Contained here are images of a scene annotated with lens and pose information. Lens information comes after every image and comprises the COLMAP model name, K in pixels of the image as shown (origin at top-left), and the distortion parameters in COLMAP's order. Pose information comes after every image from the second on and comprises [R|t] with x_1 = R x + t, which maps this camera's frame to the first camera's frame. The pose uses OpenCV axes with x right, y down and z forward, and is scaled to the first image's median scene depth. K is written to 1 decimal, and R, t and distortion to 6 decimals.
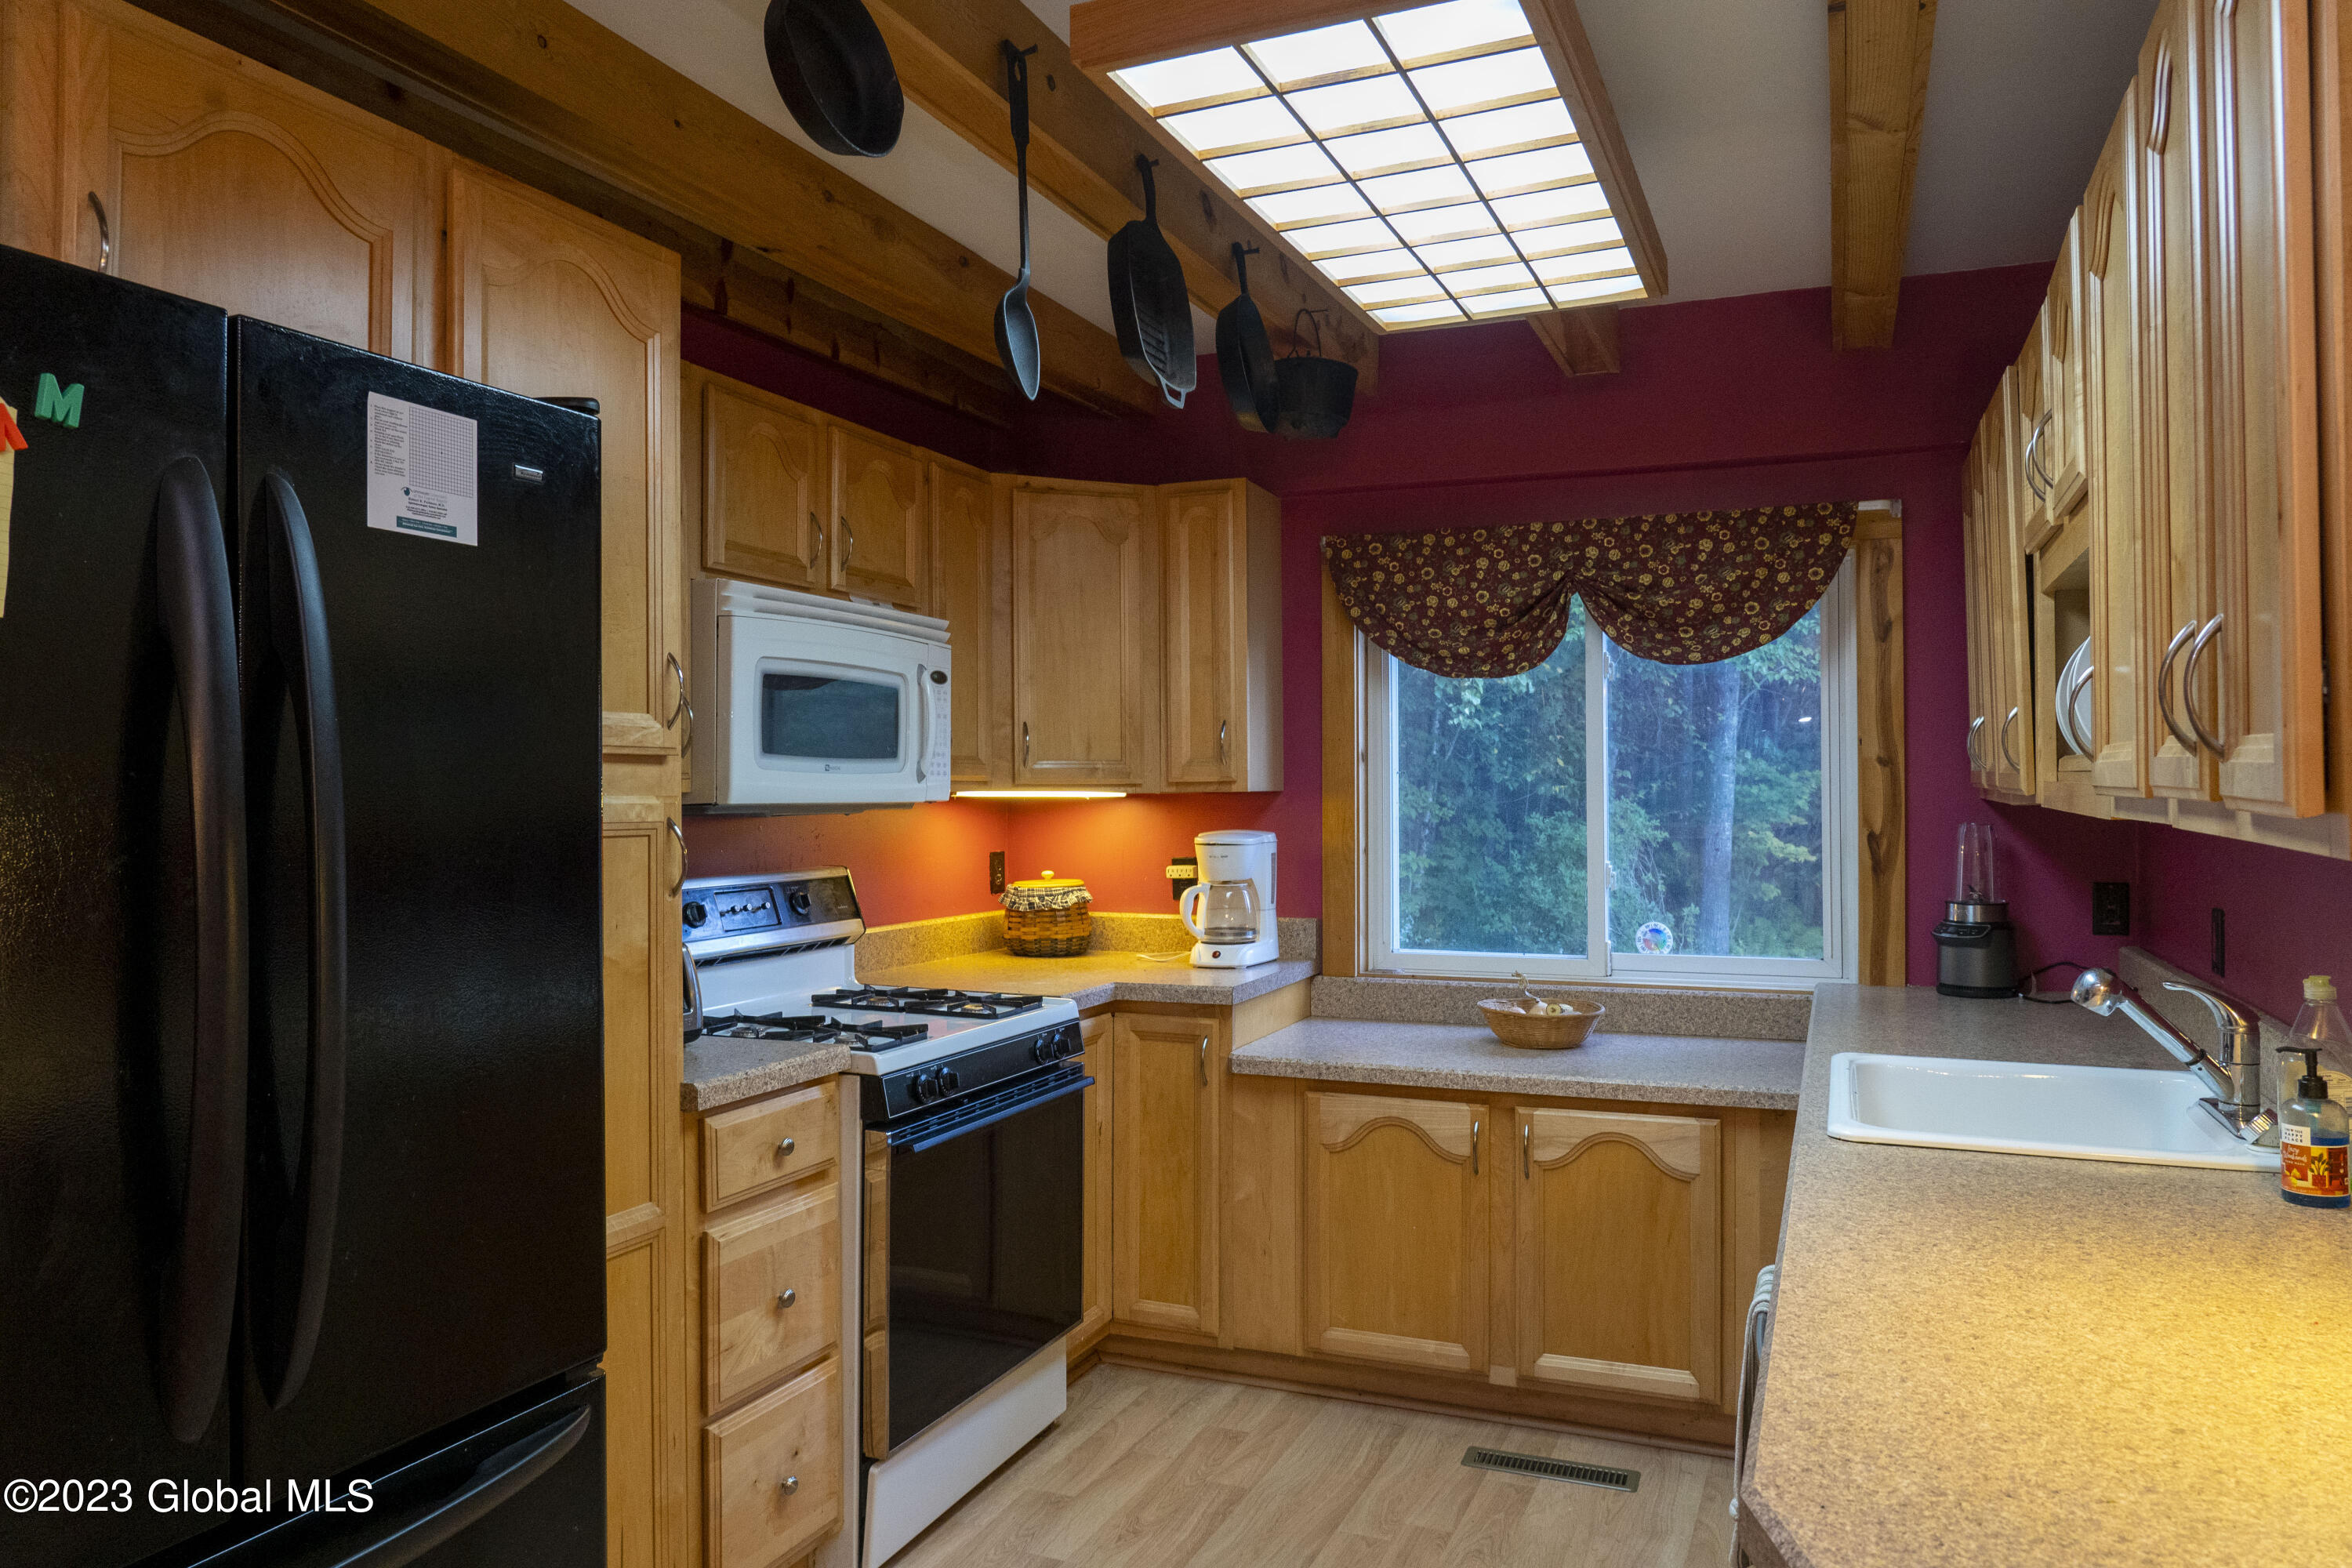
lens RADIAL K [[1589.6, 0, 1185.1], [0, 1589.6, 782.9], [0, 0, 1]] dist [-0.018652, 0.006426]
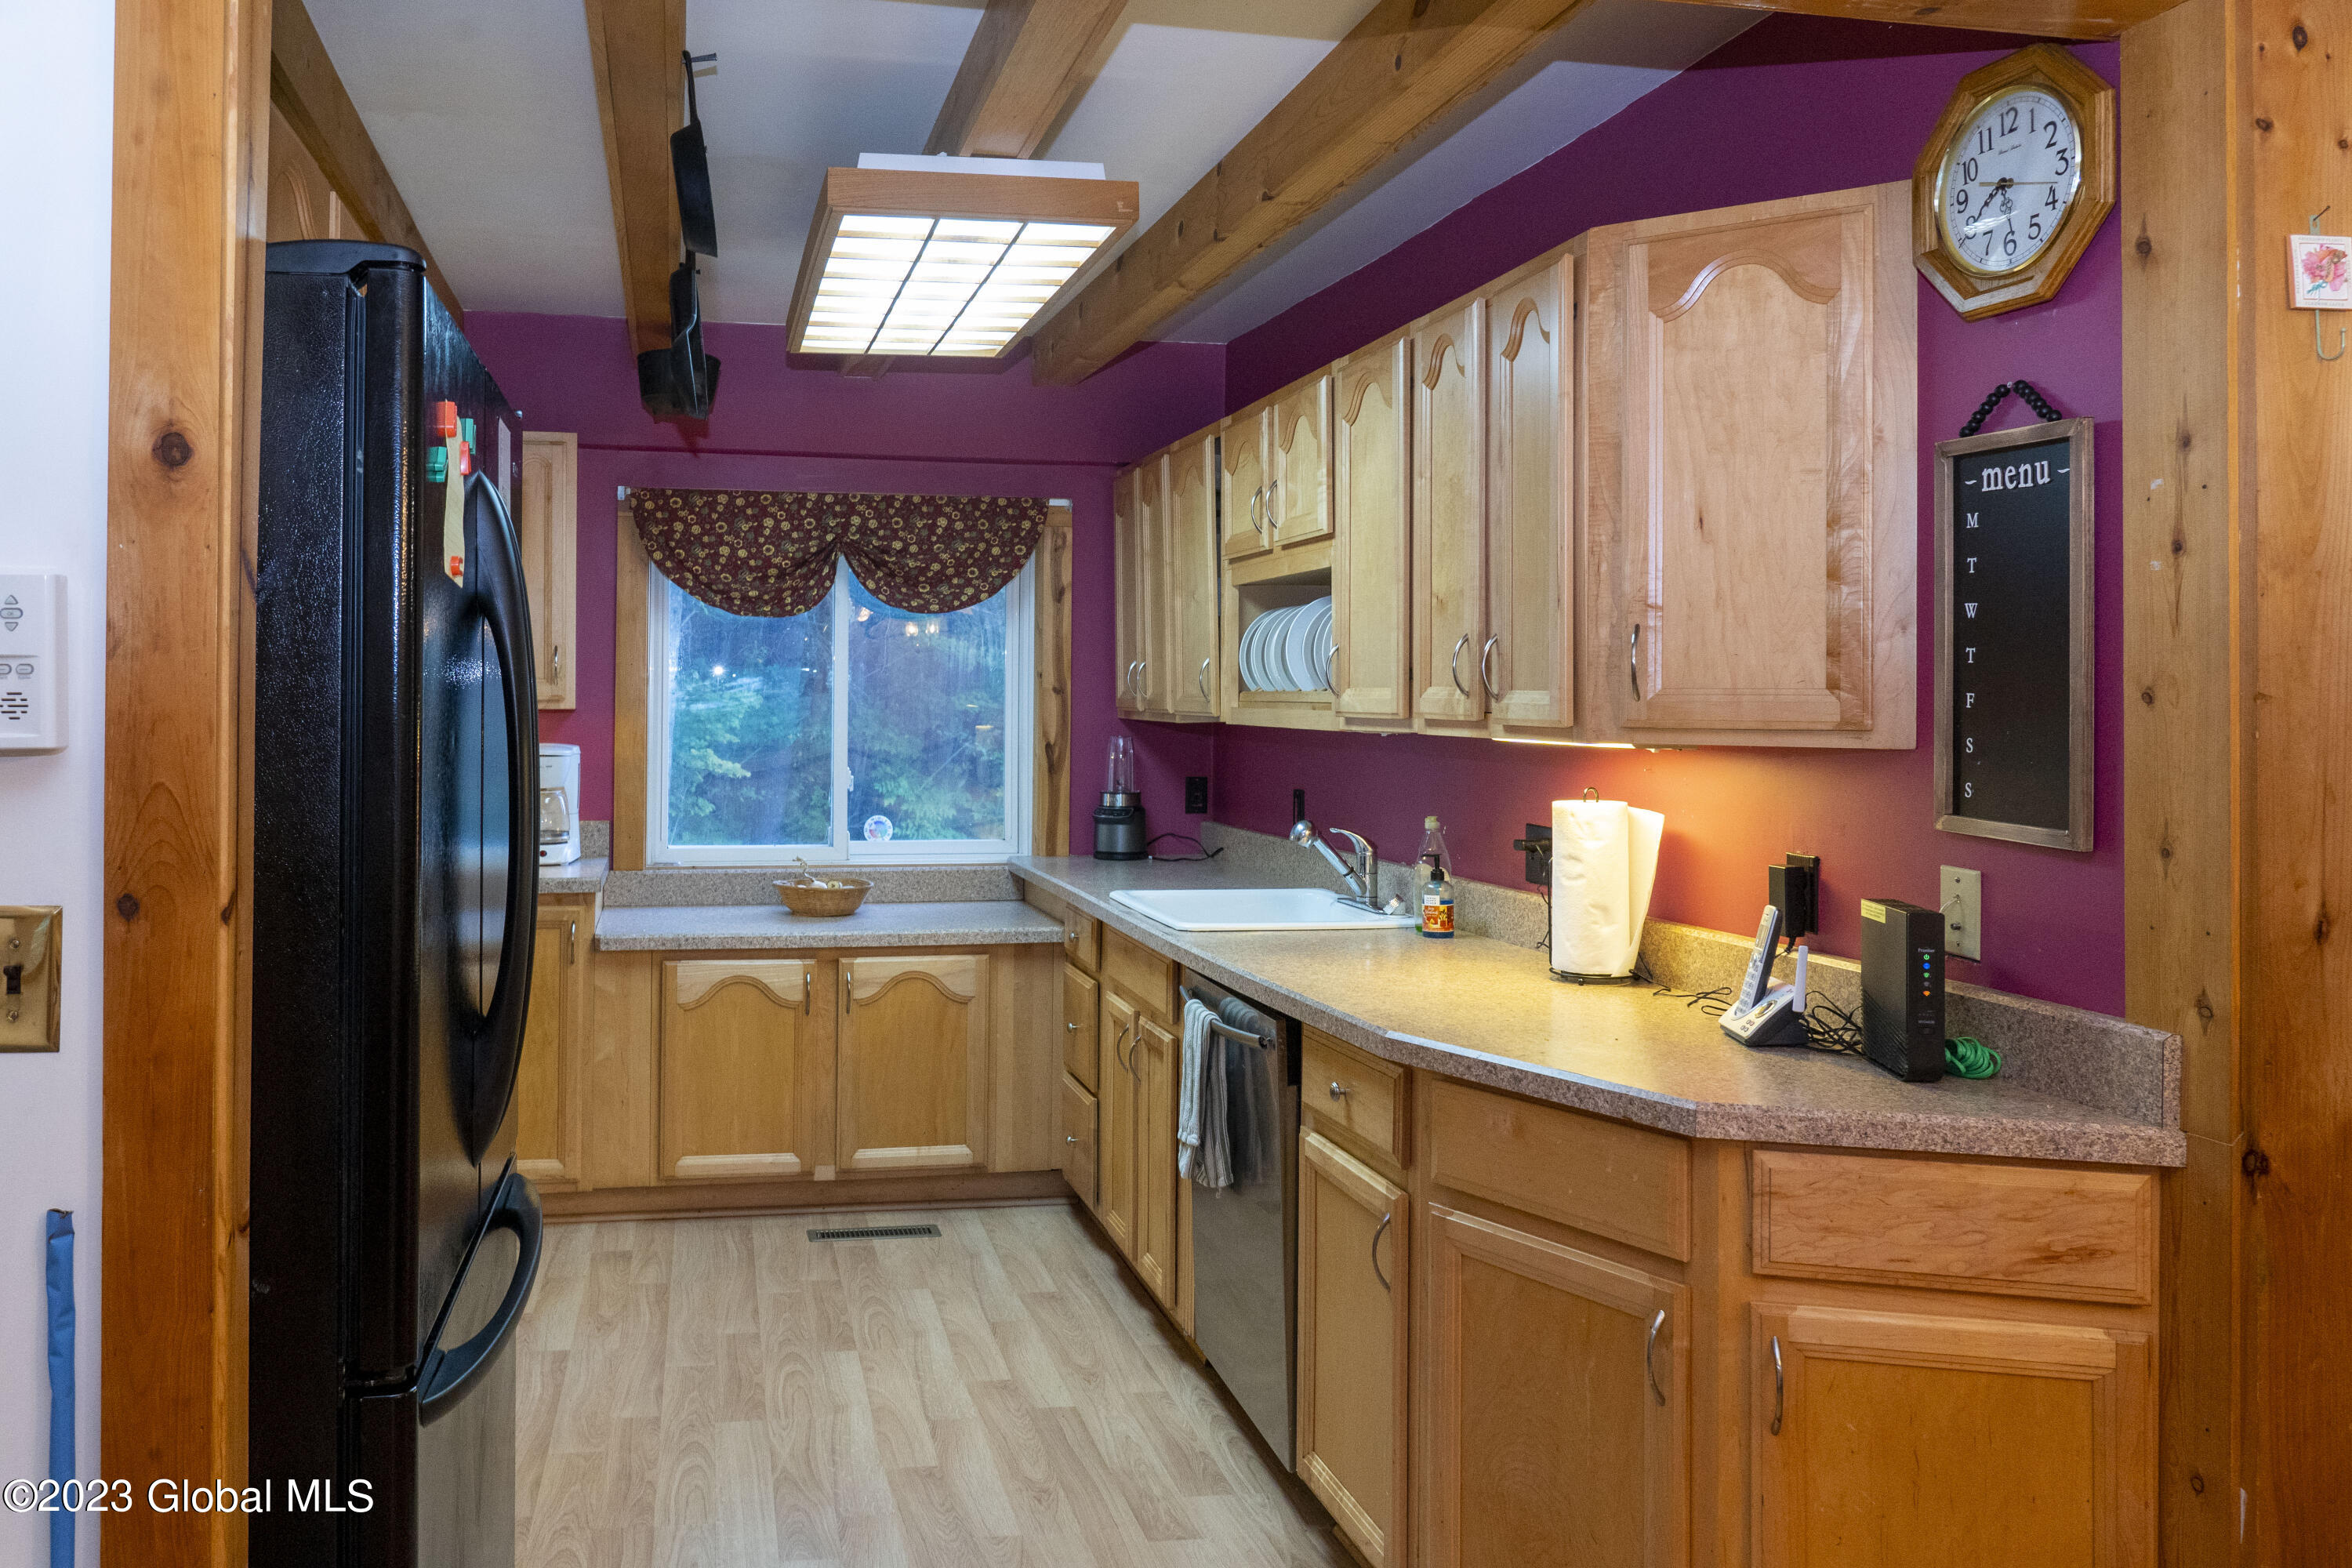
lens RADIAL K [[1589.6, 0, 1037.4], [0, 1589.6, 698.1], [0, 0, 1]] dist [-0.018652, 0.006426]
pose [[0.846978, 0.011637, 0.531501, -0.301271], [-0.010525, 0.999931, -0.005122, -0.000008], [-0.531524, -0.001256, 0.847042, -0.146716]]
